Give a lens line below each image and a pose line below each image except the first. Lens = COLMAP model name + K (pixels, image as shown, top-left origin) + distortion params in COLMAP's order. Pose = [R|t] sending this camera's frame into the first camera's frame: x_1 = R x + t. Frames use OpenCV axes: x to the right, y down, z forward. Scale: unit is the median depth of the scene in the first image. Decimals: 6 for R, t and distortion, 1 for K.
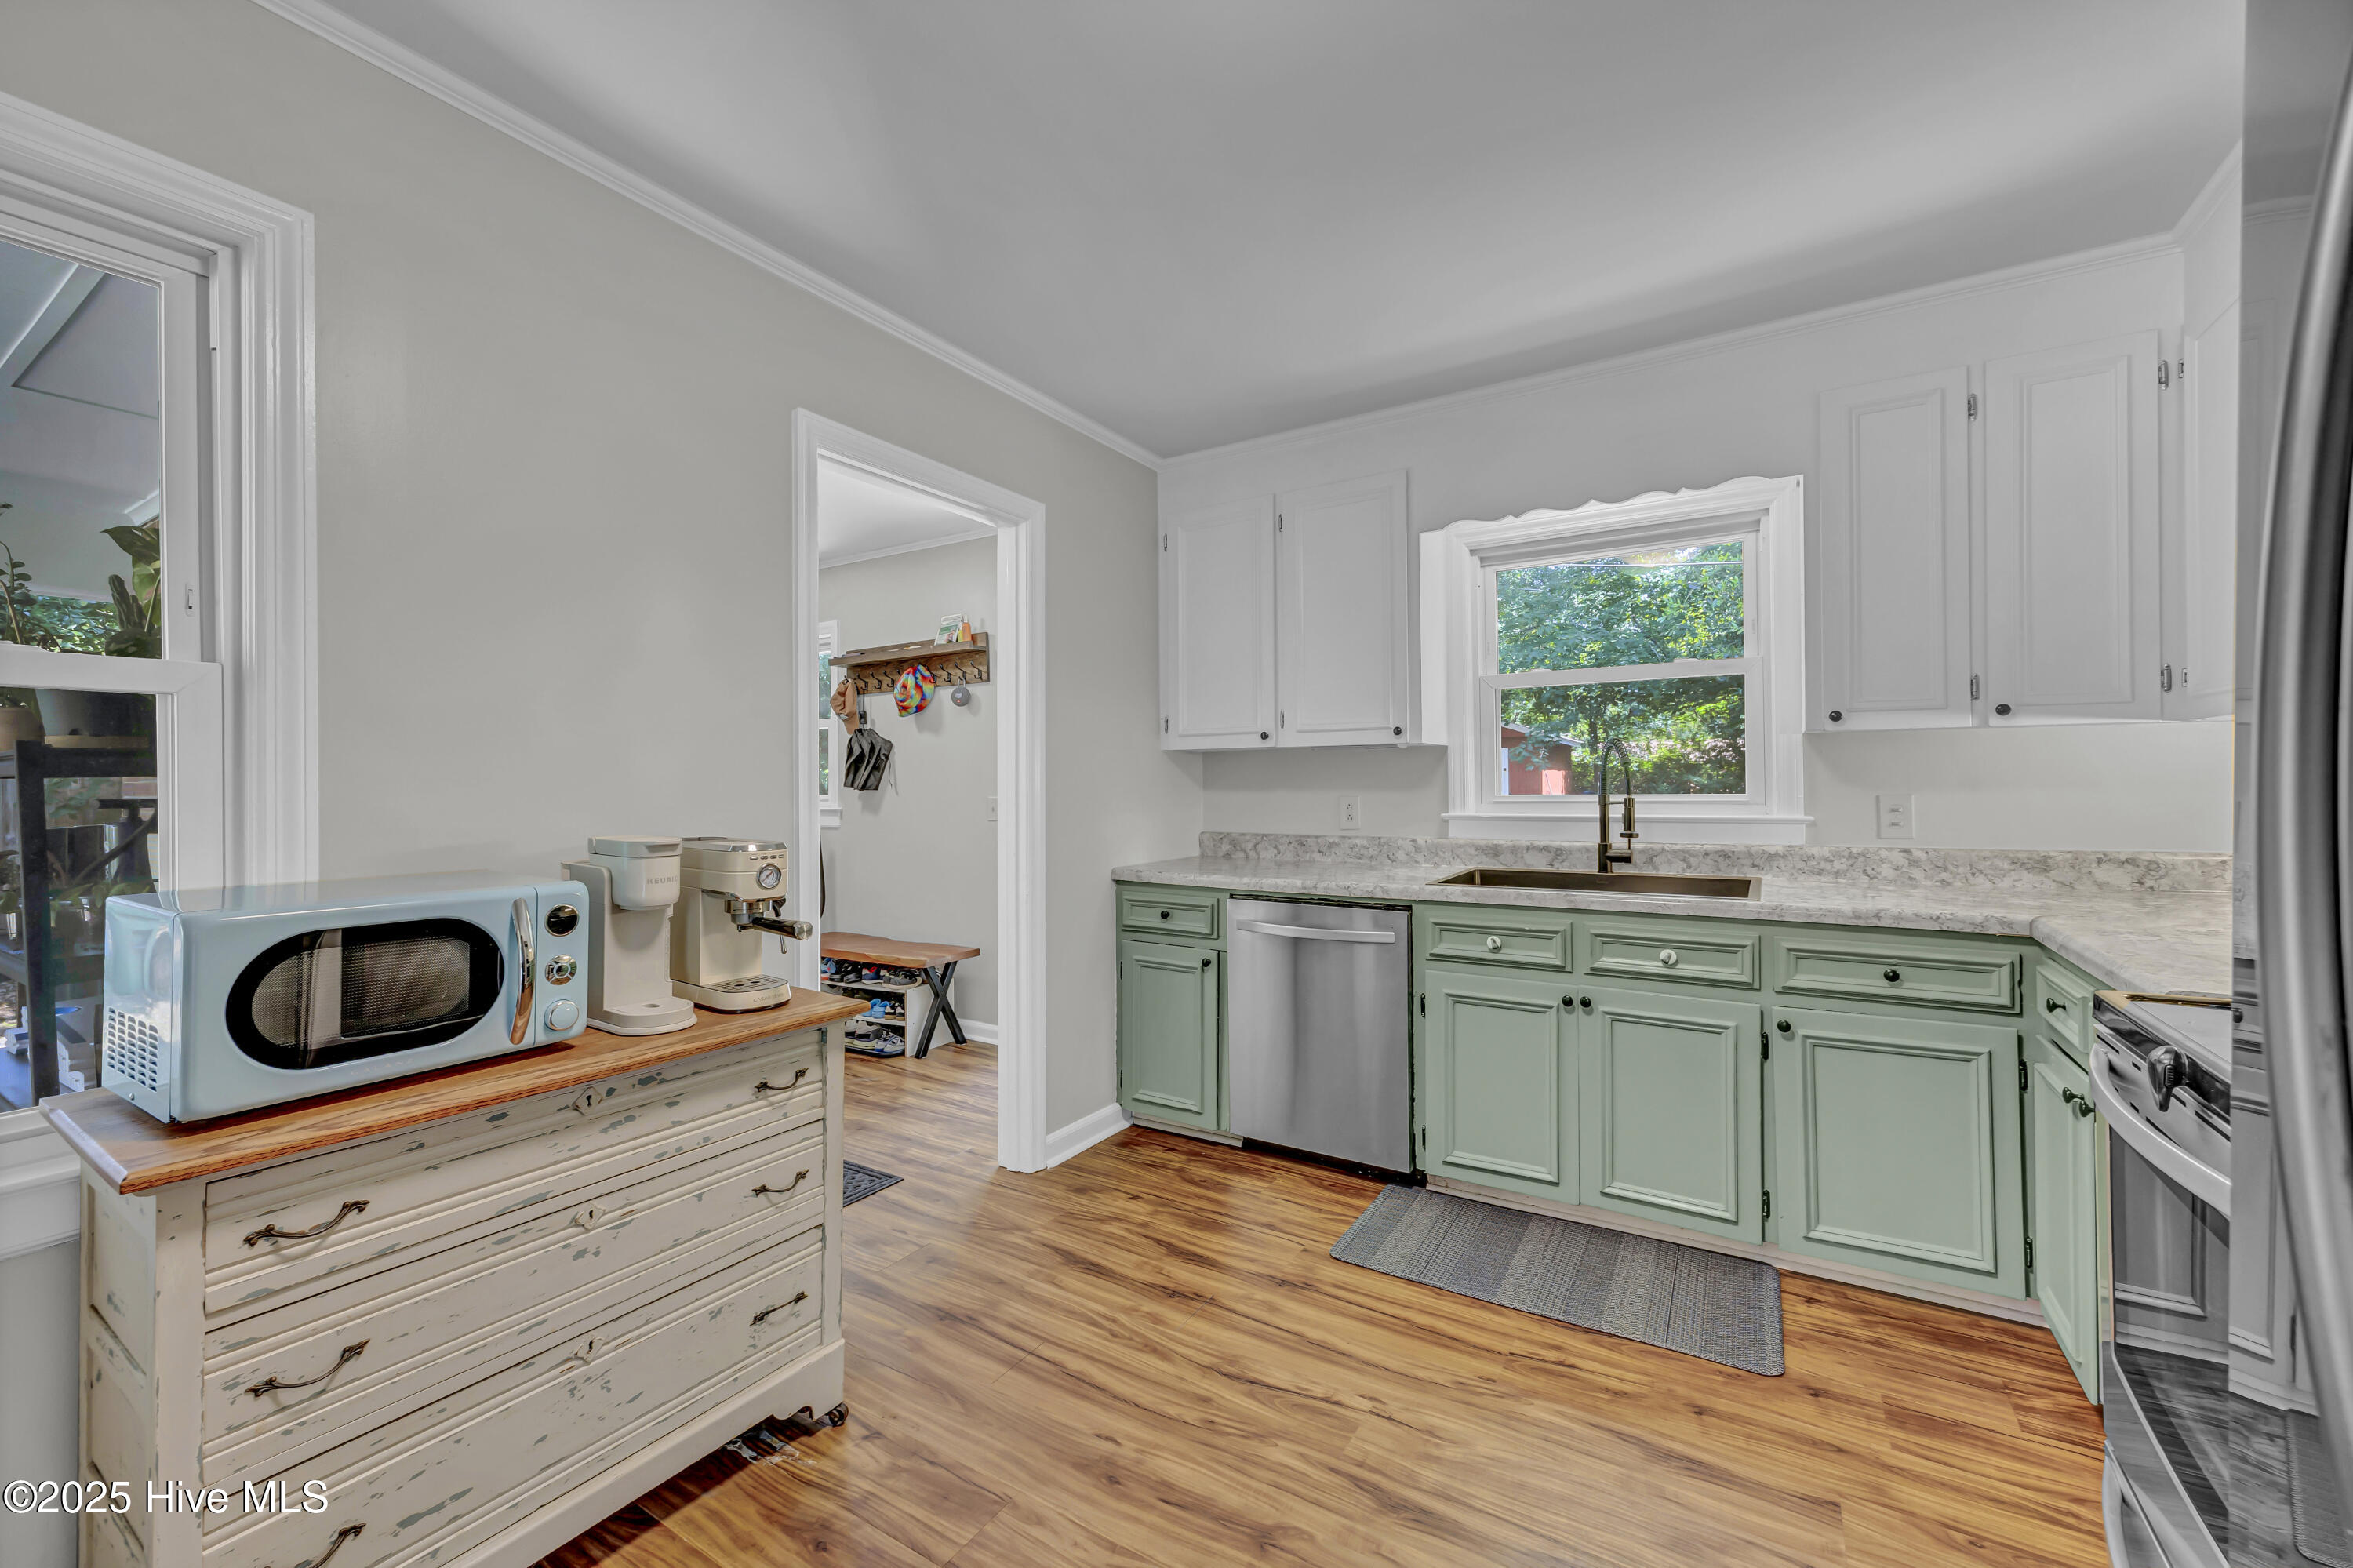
lens RADIAL K [[937.3, 0, 1173.8], [0, 937.3, 782.9], [0, 0, 1]] dist [0.001691, 0.000170]
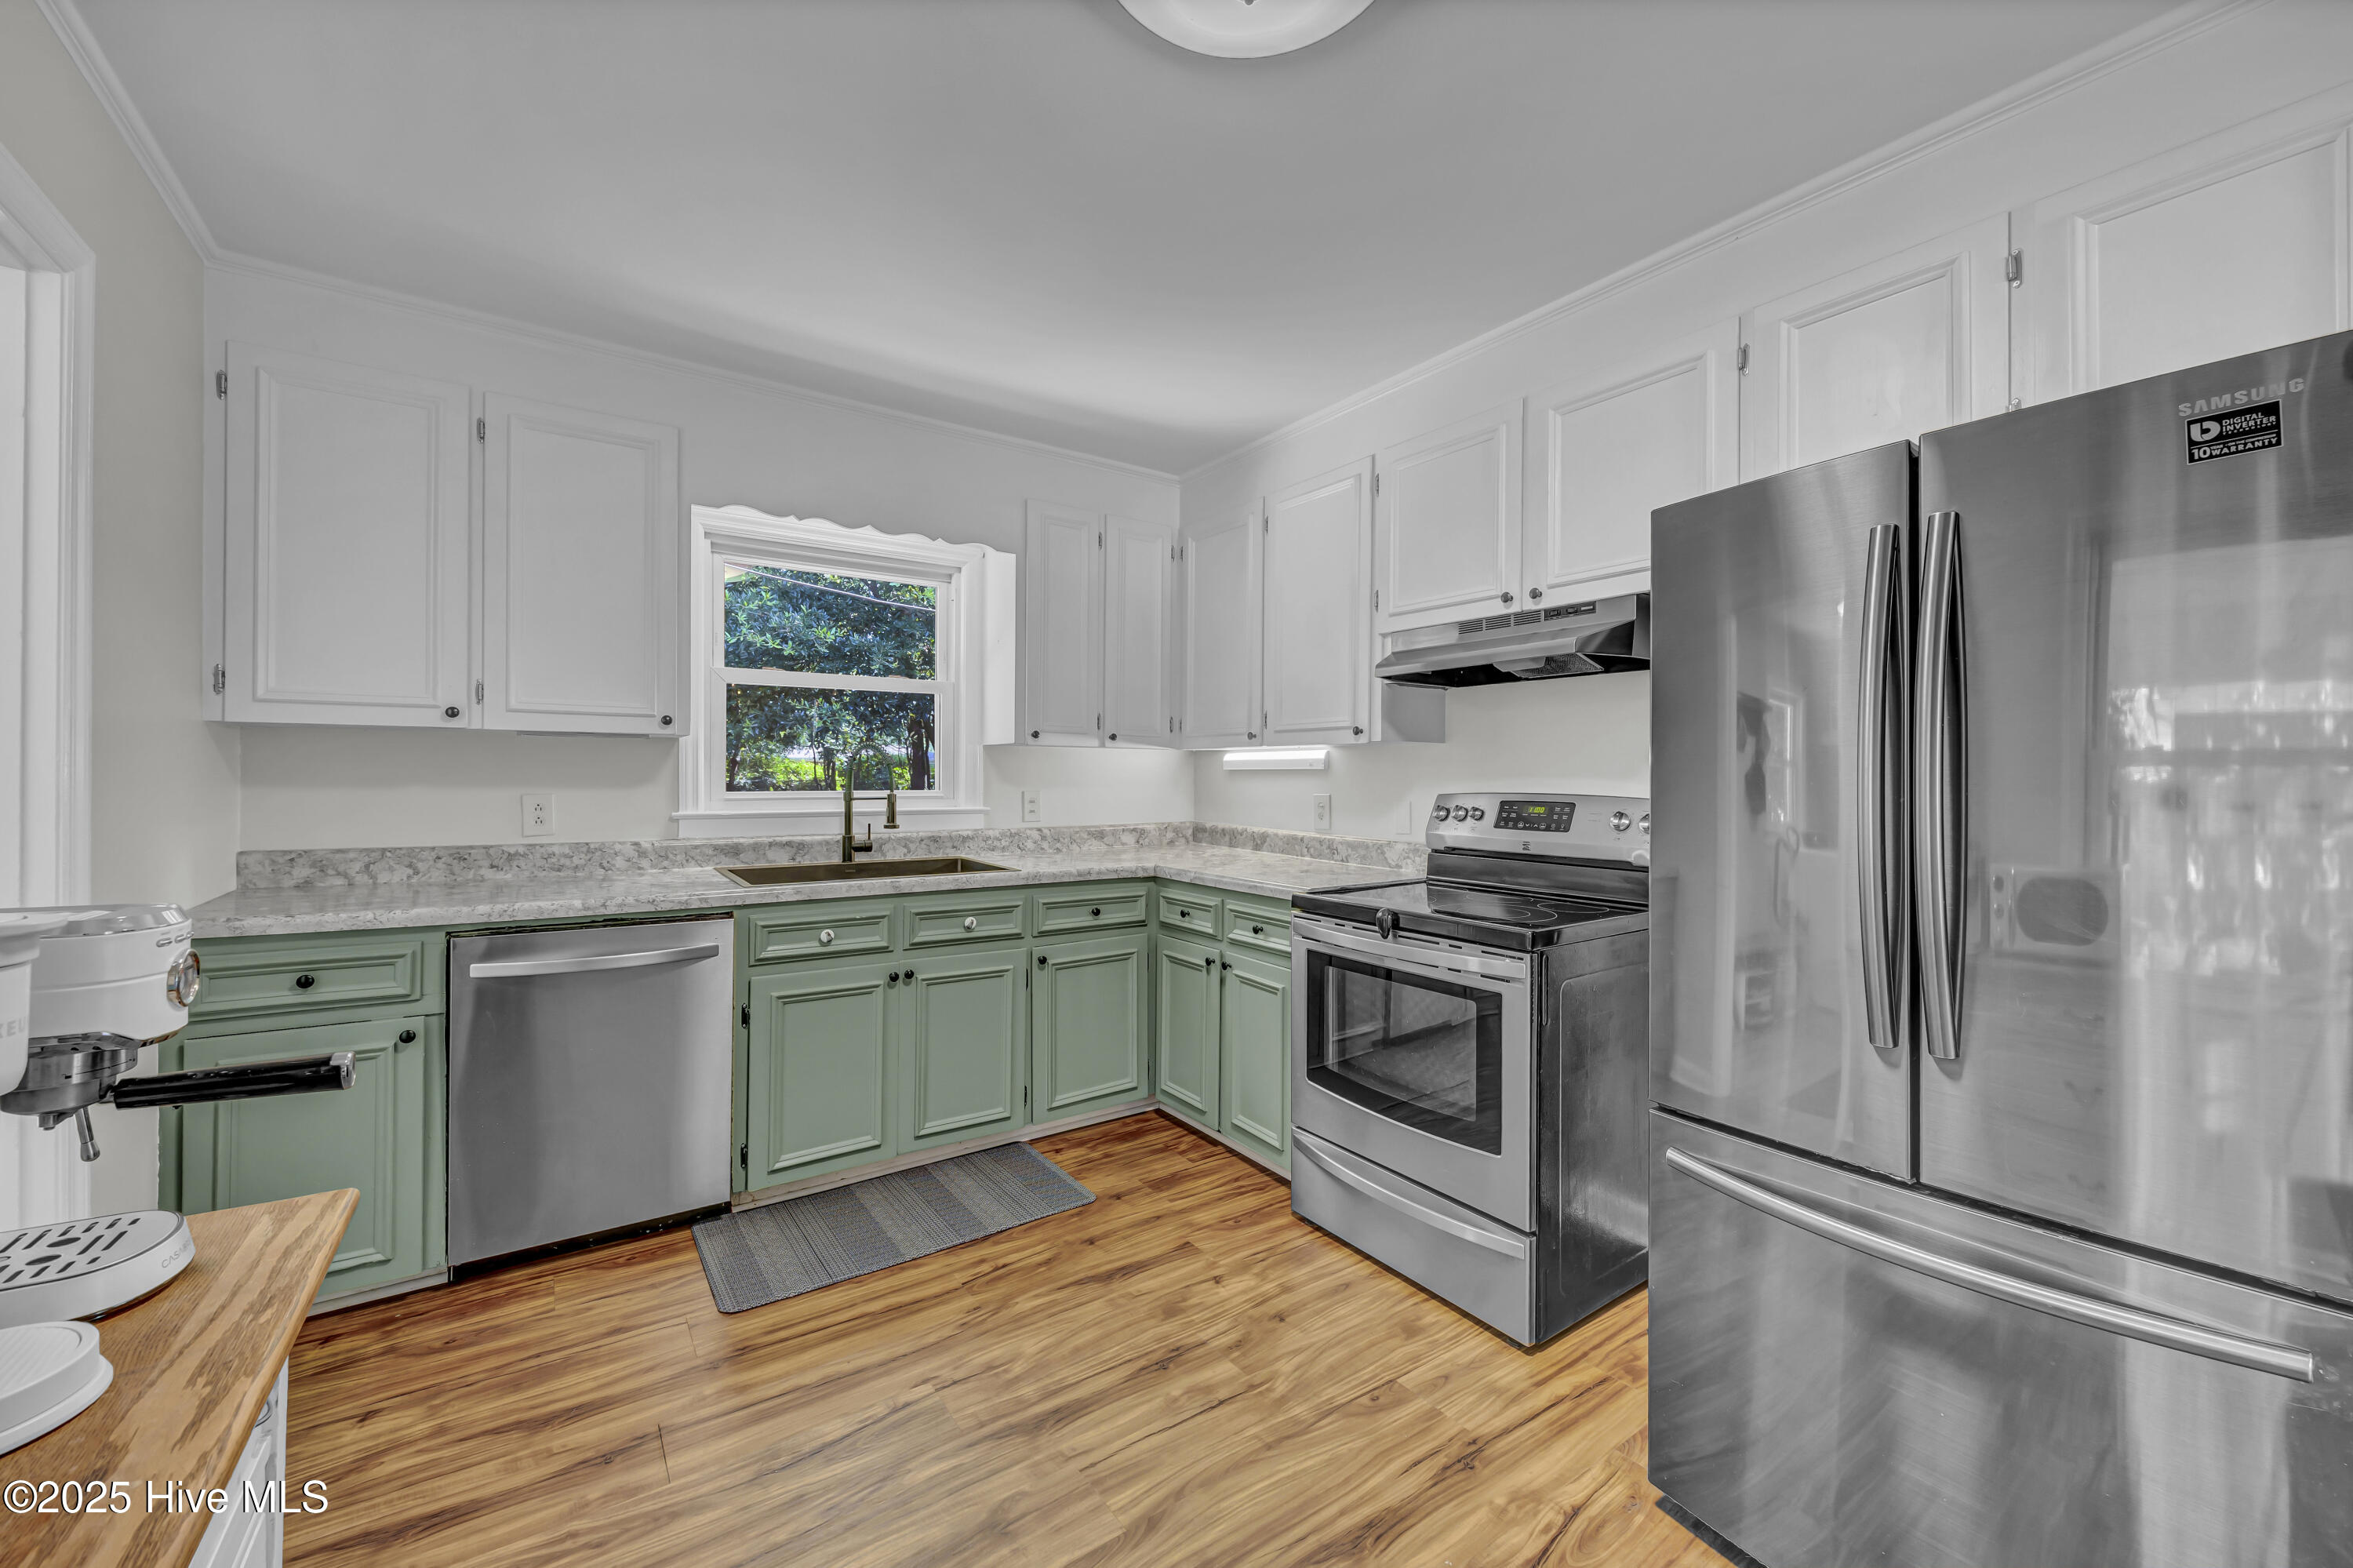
lens RADIAL K [[907.6, 0, 1183.8], [0, 907.6, 783.4], [0, 0, 1]] dist [-0.005332, 0.000152]
pose [[0.387517, 0.004071, 0.921854, -0.438957], [-0.009781, 0.999952, -0.000305, -0.000364], [-0.921811, -0.008898, 0.387538, 0.266268]]
